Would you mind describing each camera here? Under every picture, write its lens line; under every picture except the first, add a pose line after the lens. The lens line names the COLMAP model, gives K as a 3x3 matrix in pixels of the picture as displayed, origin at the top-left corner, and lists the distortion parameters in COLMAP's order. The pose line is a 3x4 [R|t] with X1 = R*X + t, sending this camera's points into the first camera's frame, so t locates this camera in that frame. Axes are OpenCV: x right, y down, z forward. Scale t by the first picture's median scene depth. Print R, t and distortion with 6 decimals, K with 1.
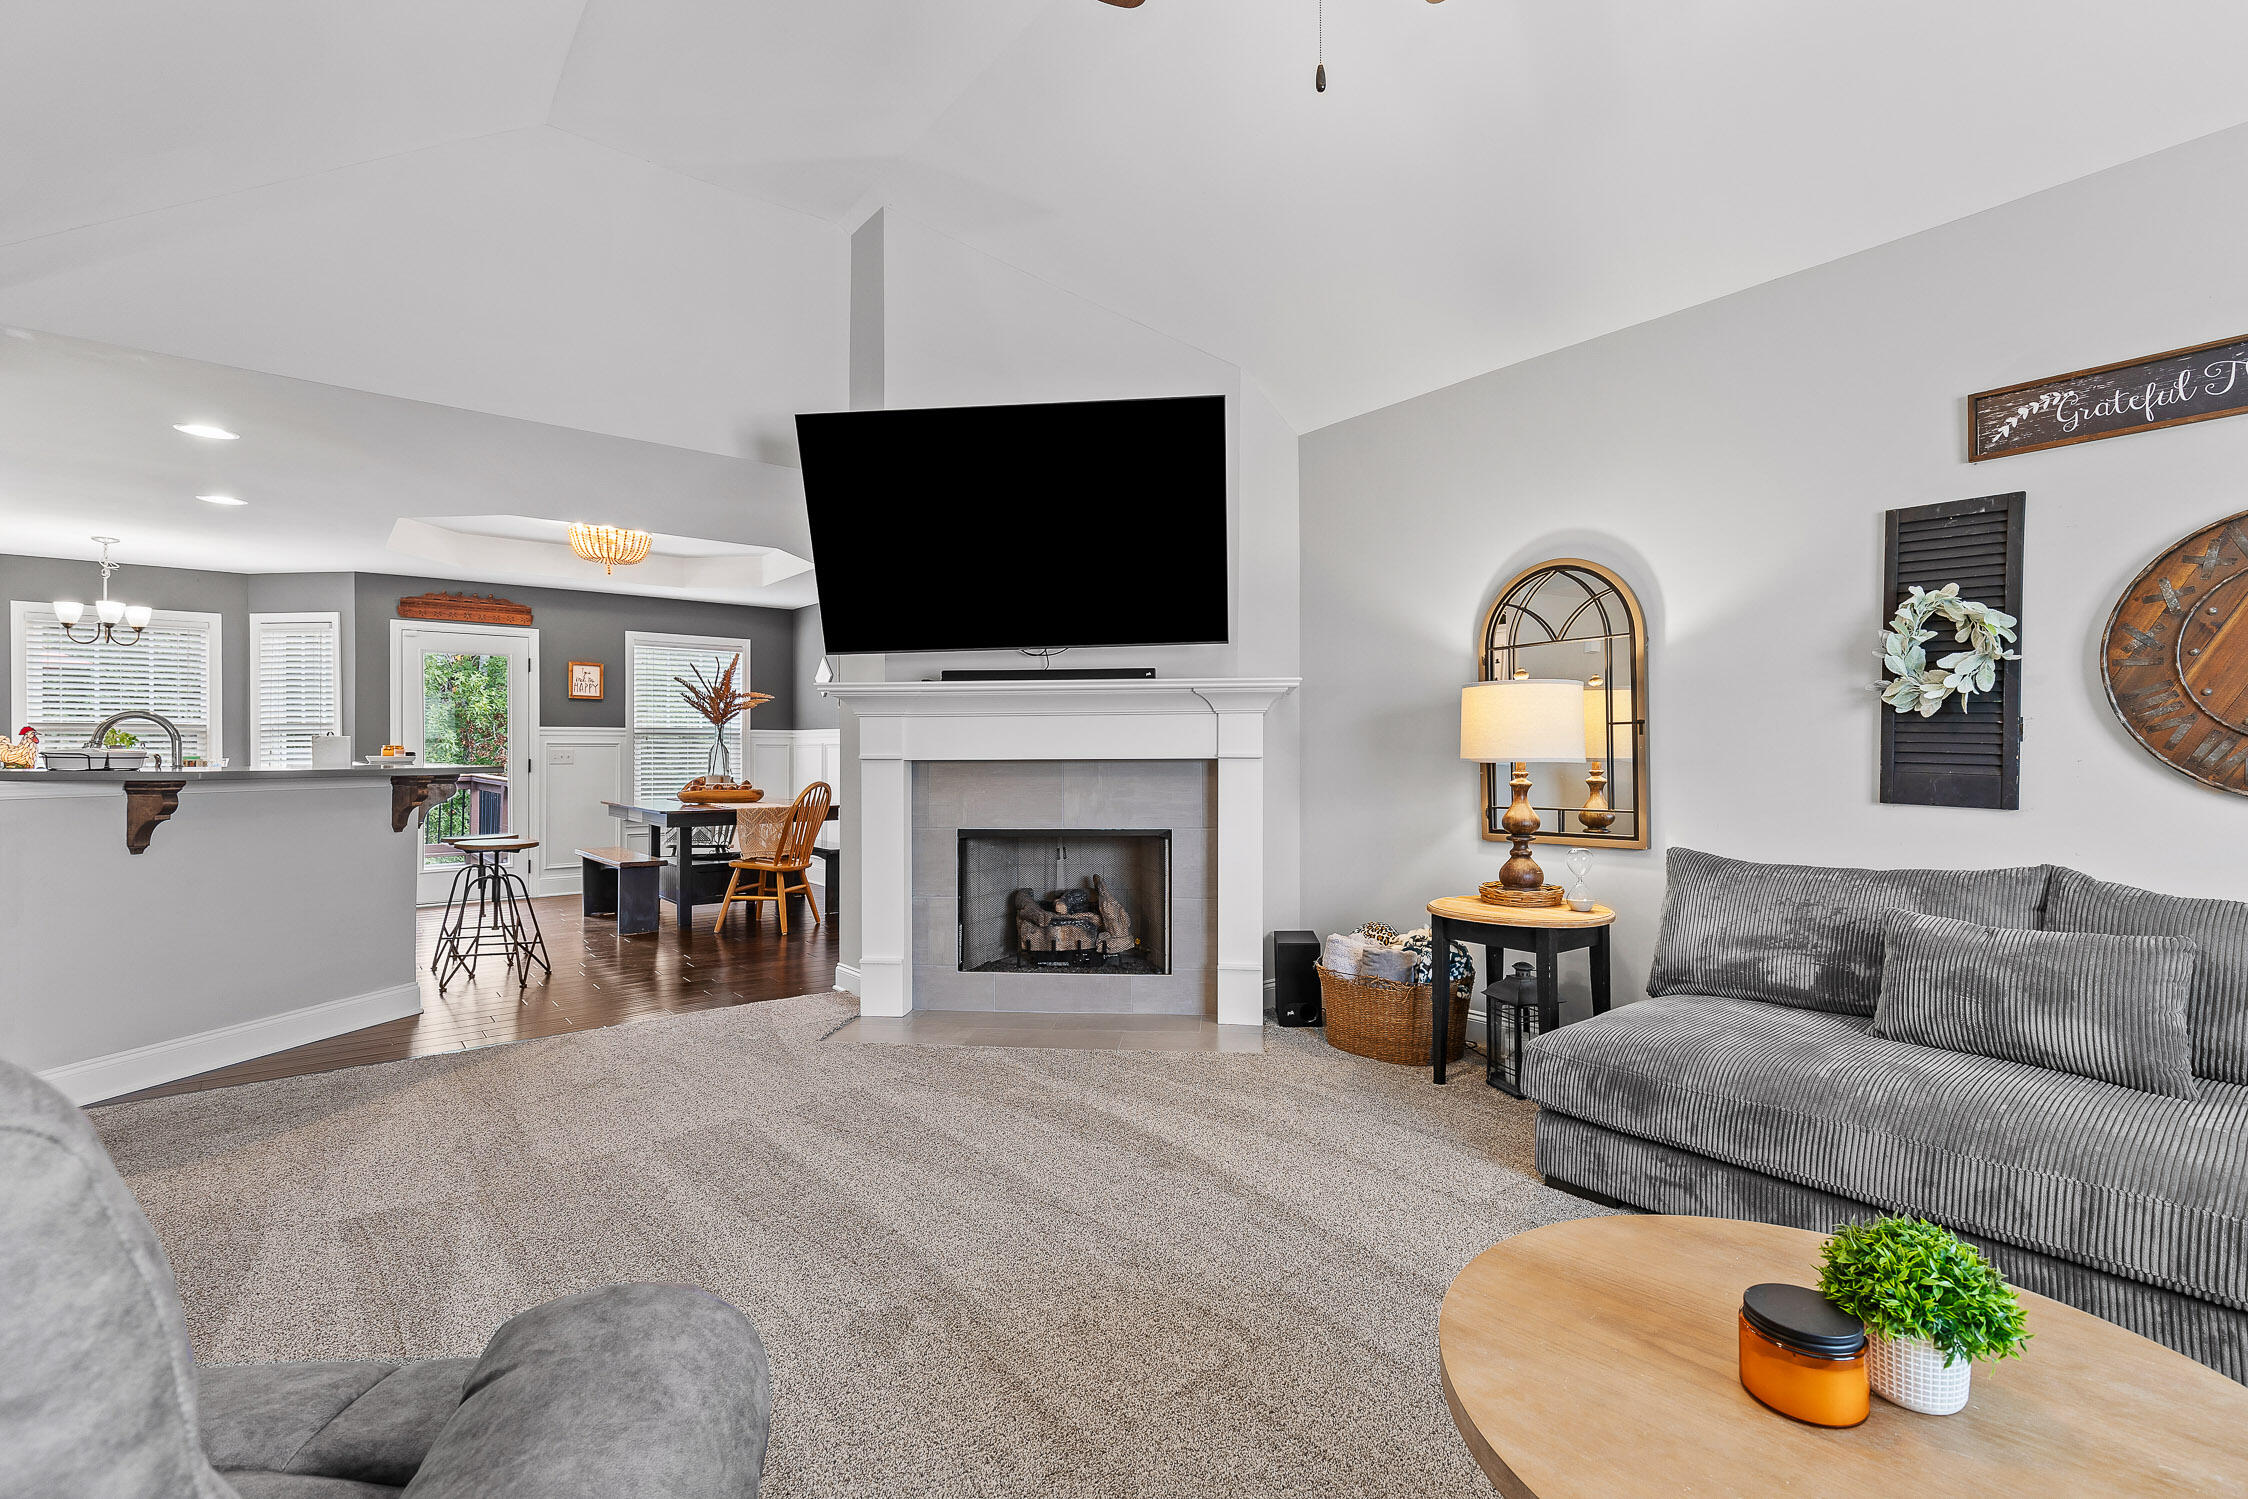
lens RADIAL K [[992.8, 0, 1124.0], [0, 992.8, 749.5], [0, 0, 1]] dist [-0.001560, -0.000253]
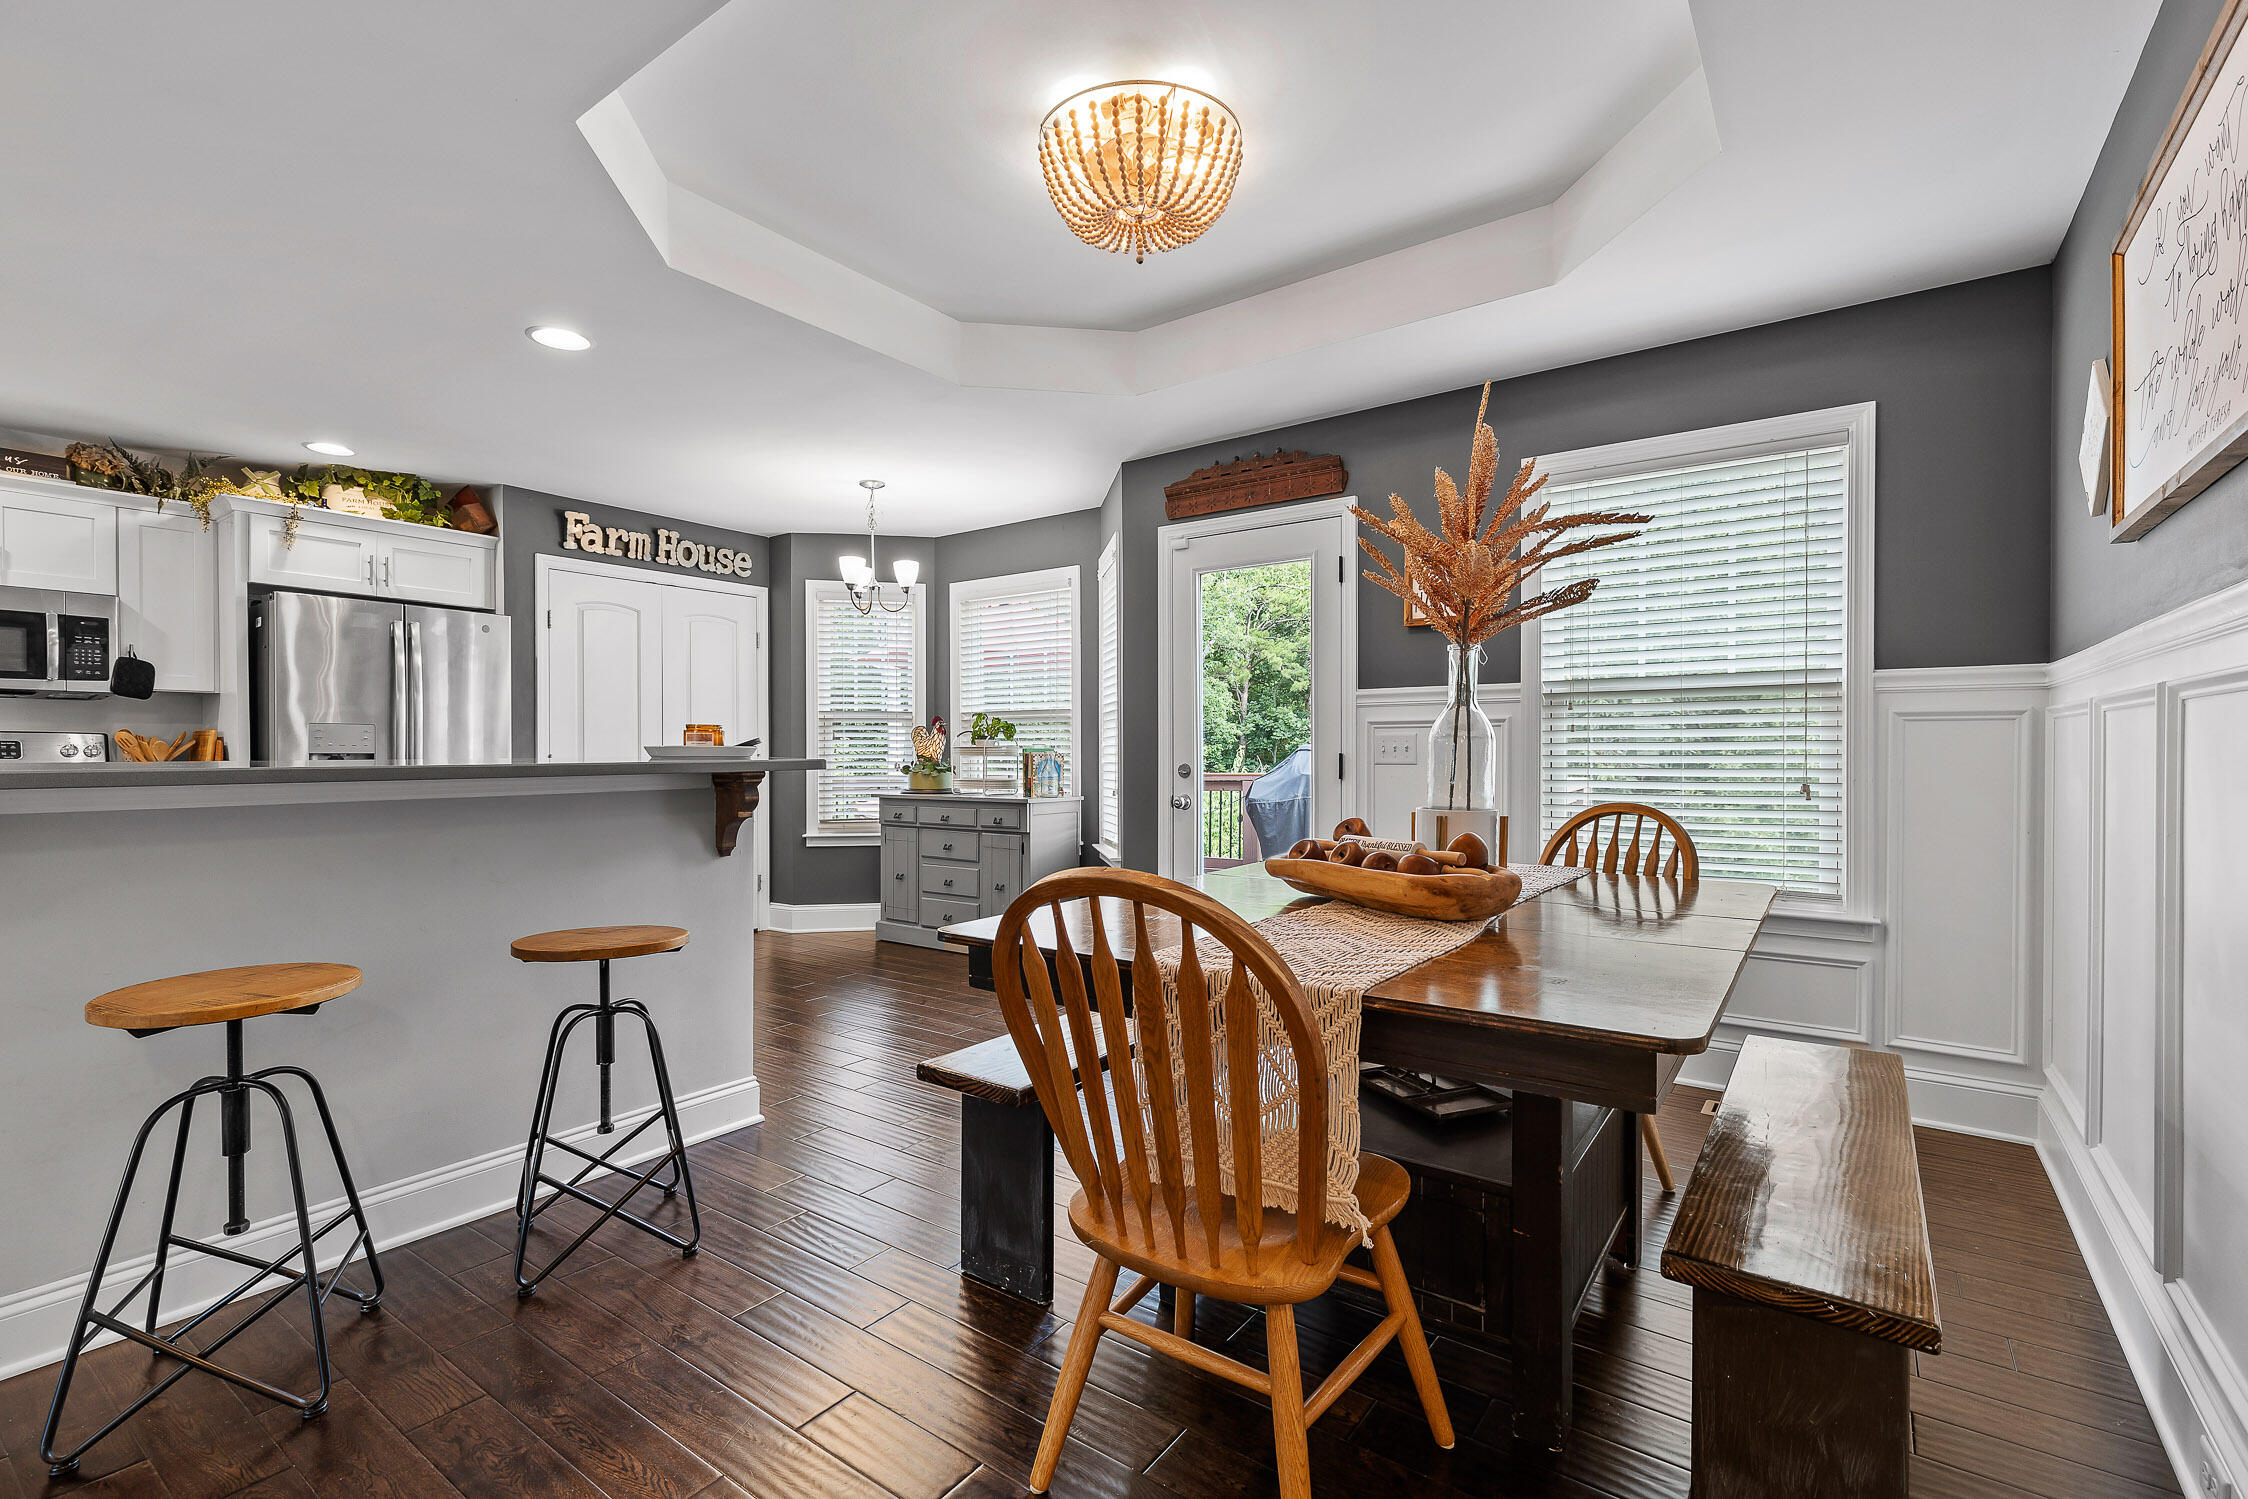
lens RADIAL K [[992.8, 0, 1124.0], [0, 992.8, 749.5], [0, 0, 1]] dist [-0.001560, -0.000253]
pose [[0.250230, 0.002860, -0.968182, -0.129377], [0.008854, 0.999947, 0.005242, 0.003903], [0.968146, -0.009885, 0.250191, 0.760806]]
